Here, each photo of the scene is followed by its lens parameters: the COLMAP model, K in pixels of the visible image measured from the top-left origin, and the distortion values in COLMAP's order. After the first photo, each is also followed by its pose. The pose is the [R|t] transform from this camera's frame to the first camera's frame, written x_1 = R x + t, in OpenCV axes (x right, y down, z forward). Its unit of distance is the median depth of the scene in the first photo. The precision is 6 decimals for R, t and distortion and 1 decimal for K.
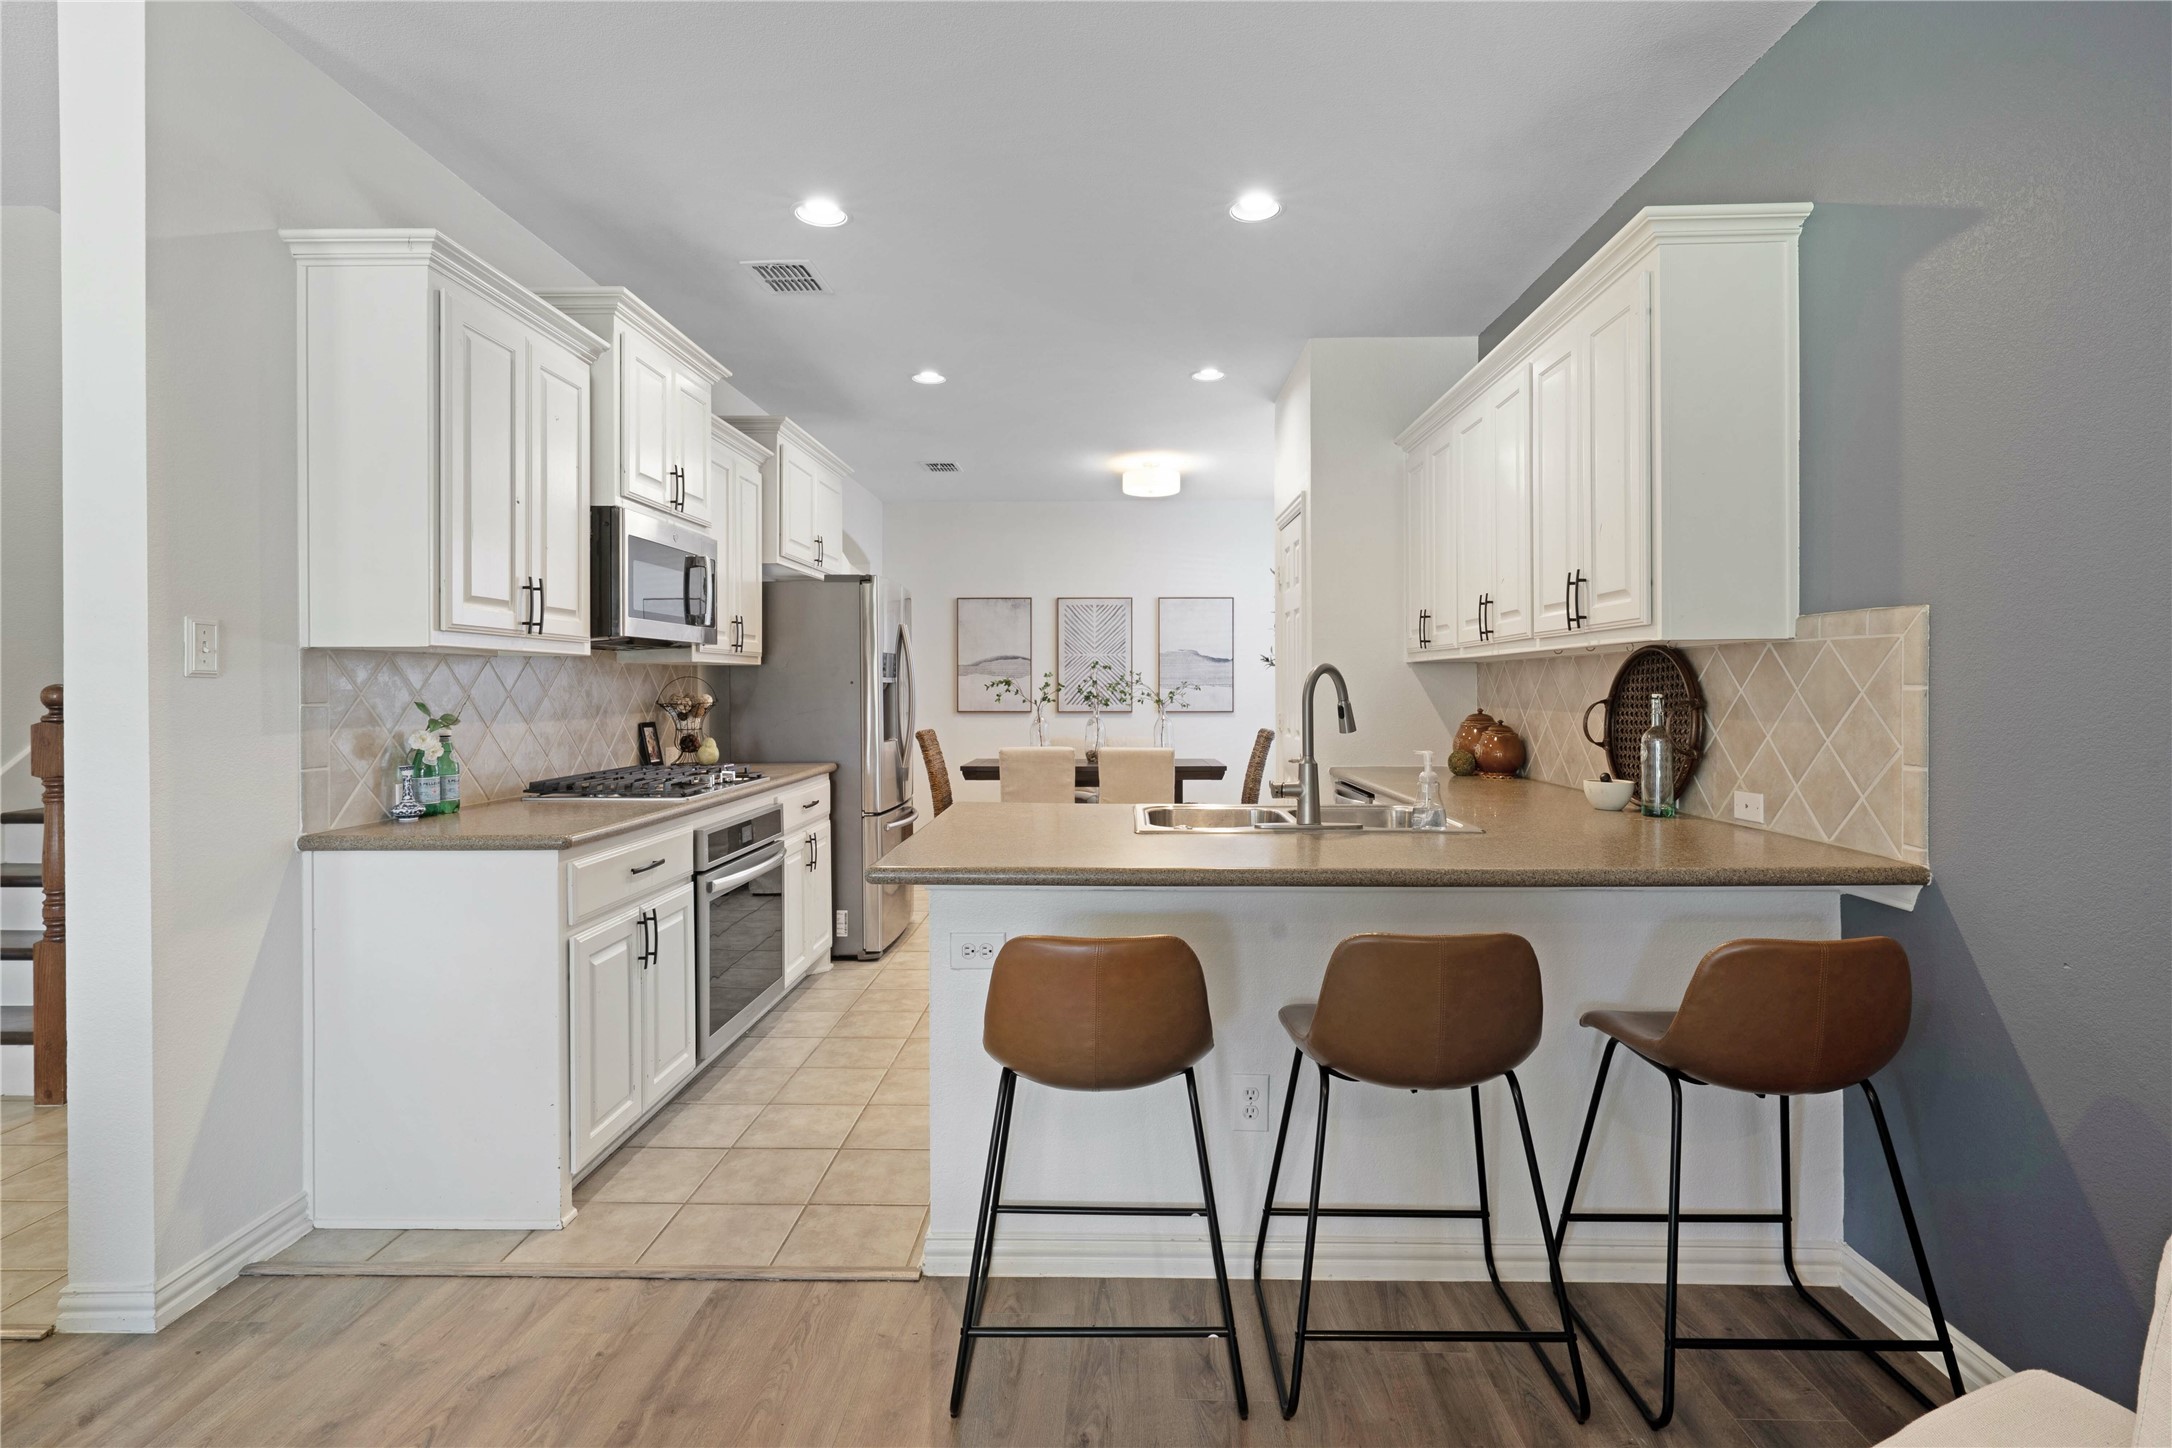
lens RADIAL K [[1082.6, 0, 1011.7], [0, 1082.6, 687.5], [0, 0, 1]] dist [0.000149, 0.000521]
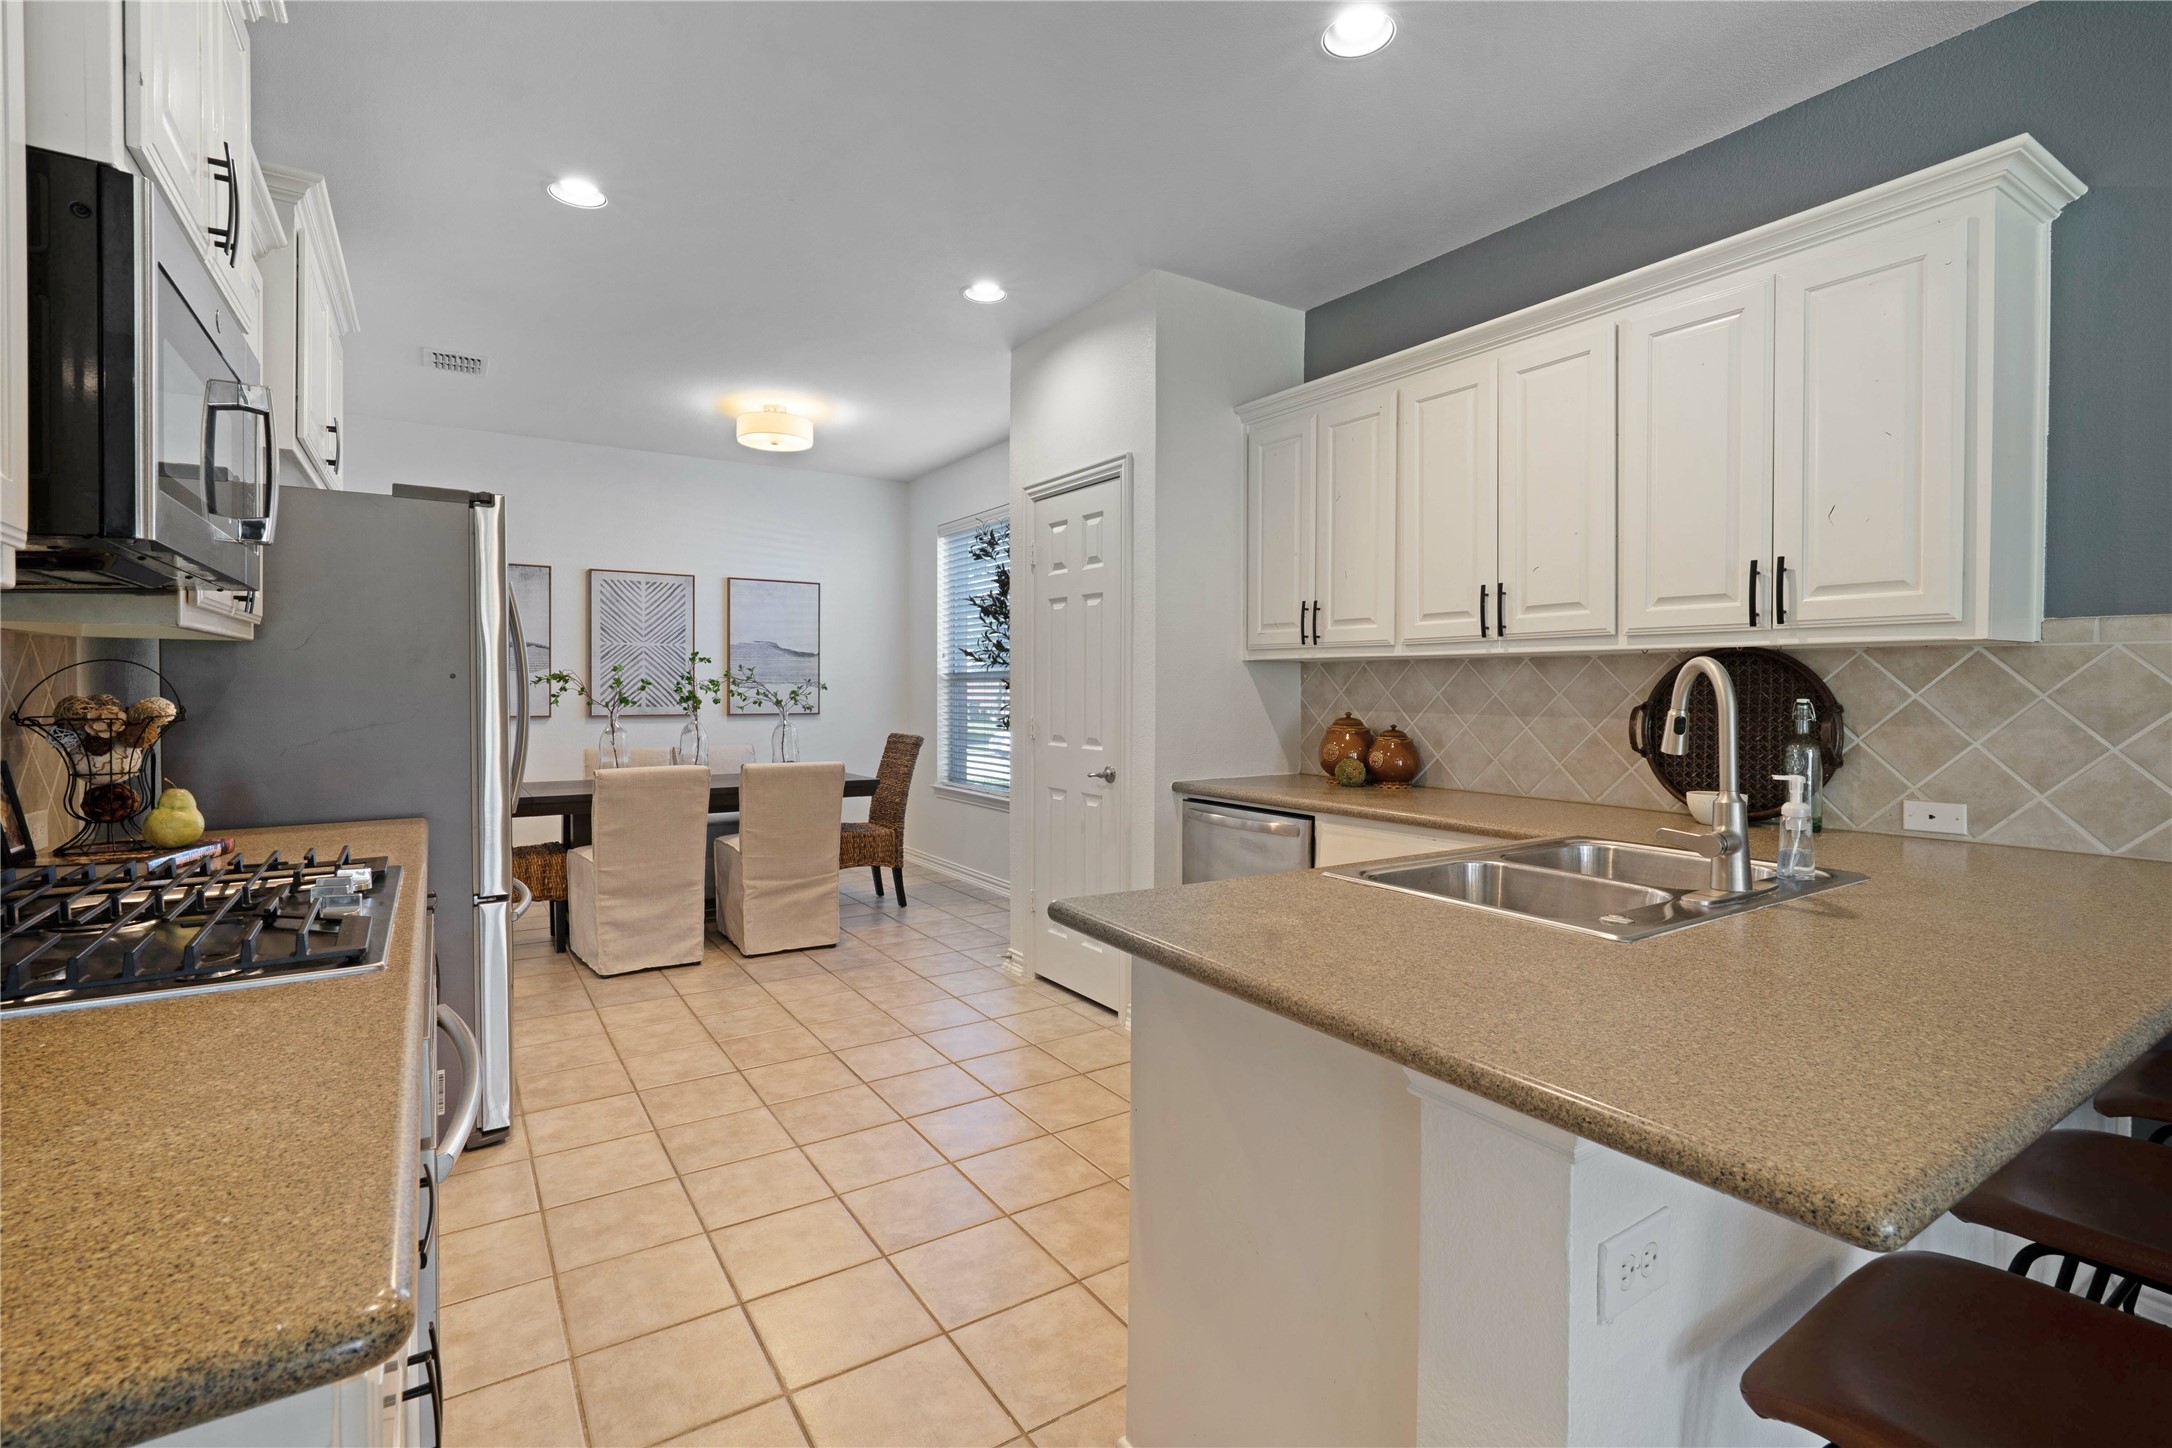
lens RADIAL K [[999.1, 0, 1069.1], [0, 999.1, 700.0], [0, 0, 1]] dist [-0.006950, 0.000902]
pose [[0.782345, -0.003862, 0.622833, -0.374234], [-0.005371, 0.999902, 0.012947, -0.000686], [-0.622822, -0.013474, 0.782248, 0.636099]]
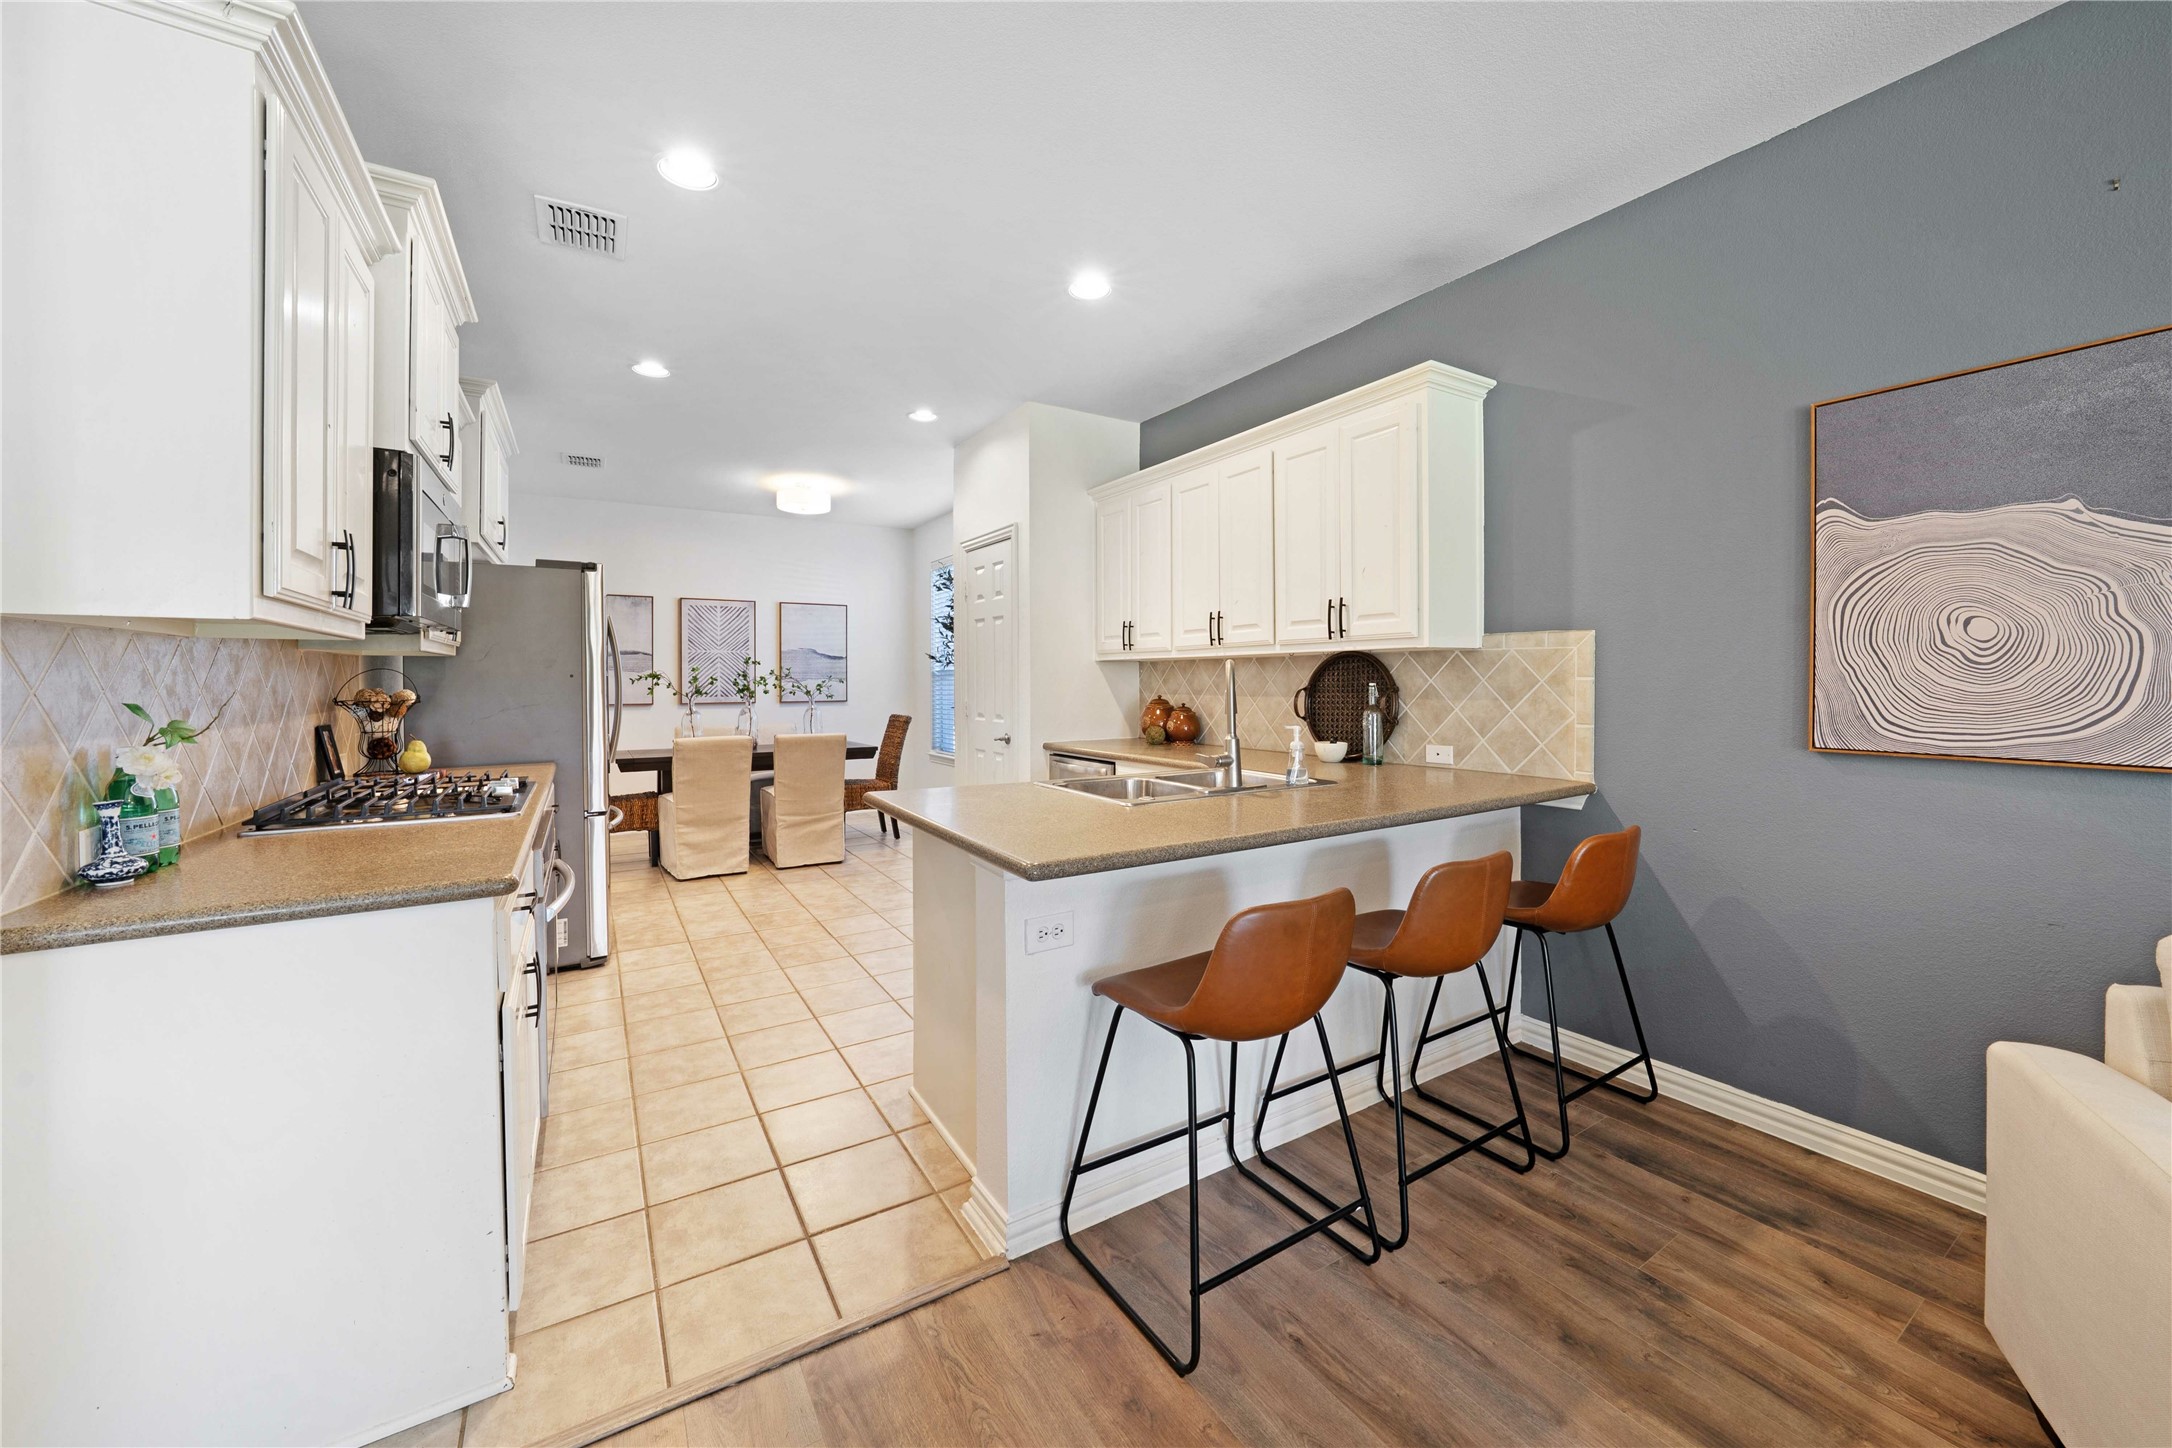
lens RADIAL K [[850.9, 0, 1071.8], [0, 850.9, 681.7], [0, 0, 1]] dist [-0.020607, 0.000037]
pose [[0.809707, -0.003121, 0.586825, -0.382501], [0.002589, 0.999995, 0.001747, 0.000648], [-0.586828, 0.000105, 0.809712, 0.253822]]
